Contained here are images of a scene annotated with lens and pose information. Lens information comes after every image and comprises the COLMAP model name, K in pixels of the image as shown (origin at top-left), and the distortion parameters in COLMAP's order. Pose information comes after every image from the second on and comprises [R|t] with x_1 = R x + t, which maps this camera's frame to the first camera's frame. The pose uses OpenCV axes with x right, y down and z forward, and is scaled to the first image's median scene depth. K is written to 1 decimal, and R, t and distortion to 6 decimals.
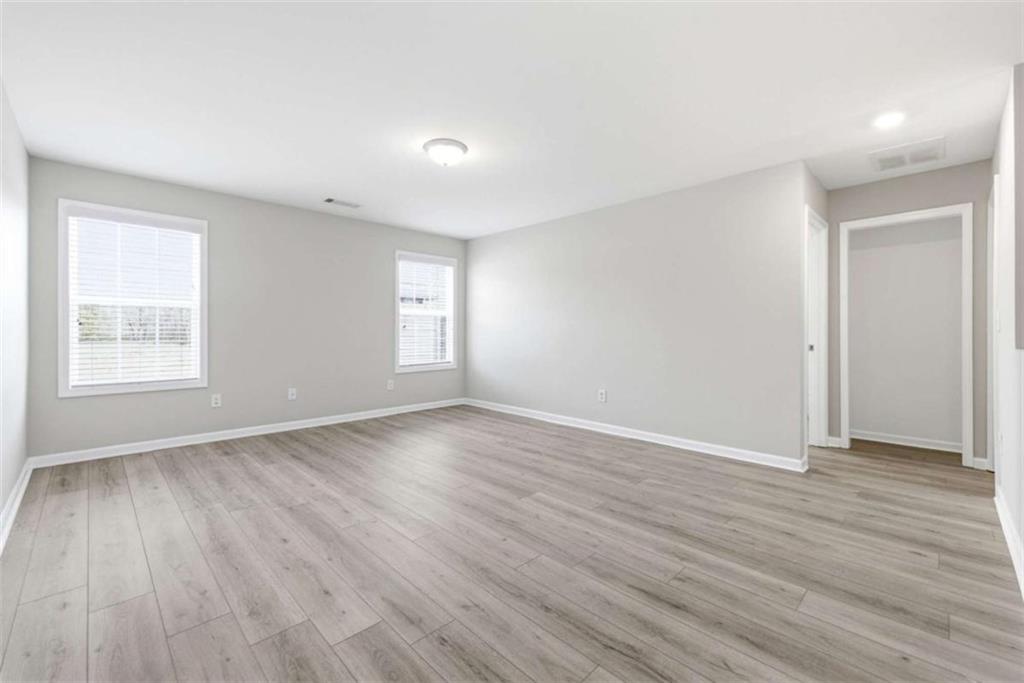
lens RADIAL K [[430.6, 0, 508.2], [0, 430.6, 332.0], [0, 0, 1]] dist [0.016069, -0.001414]
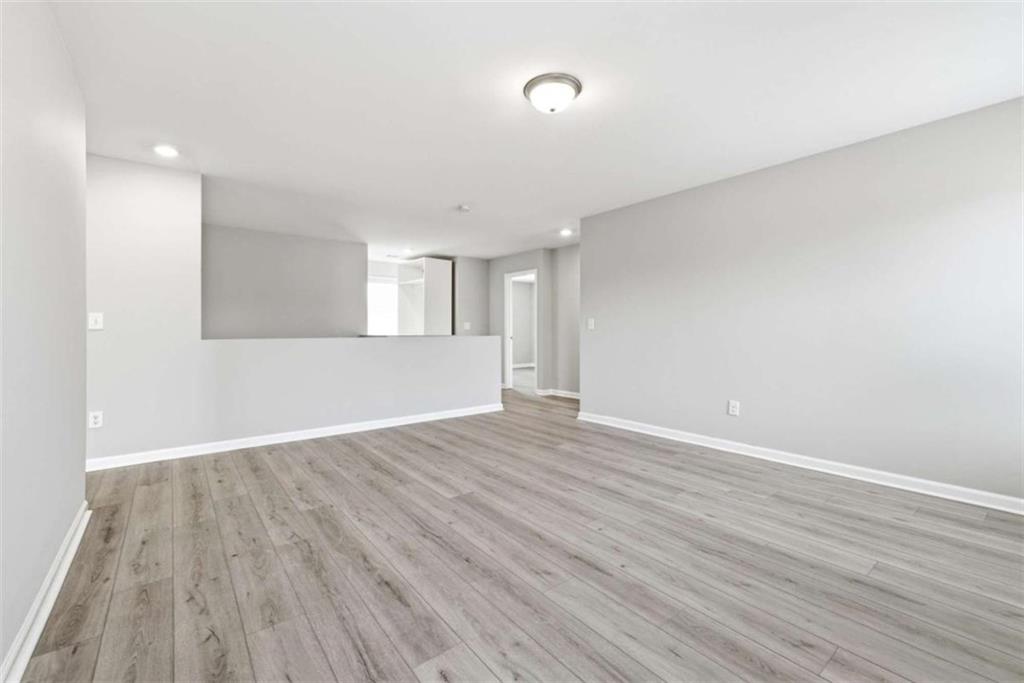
lens RADIAL K [[430.6, 0, 511.8], [0, 430.6, 339.3], [0, 0, 1]] dist [0.016069, -0.001414]
pose [[-0.995235, -0.005009, 0.097375, -0.170694], [-0.002930, 0.999765, 0.021484, -0.002433], [-0.097460, 0.021096, -0.995016, 2.062699]]
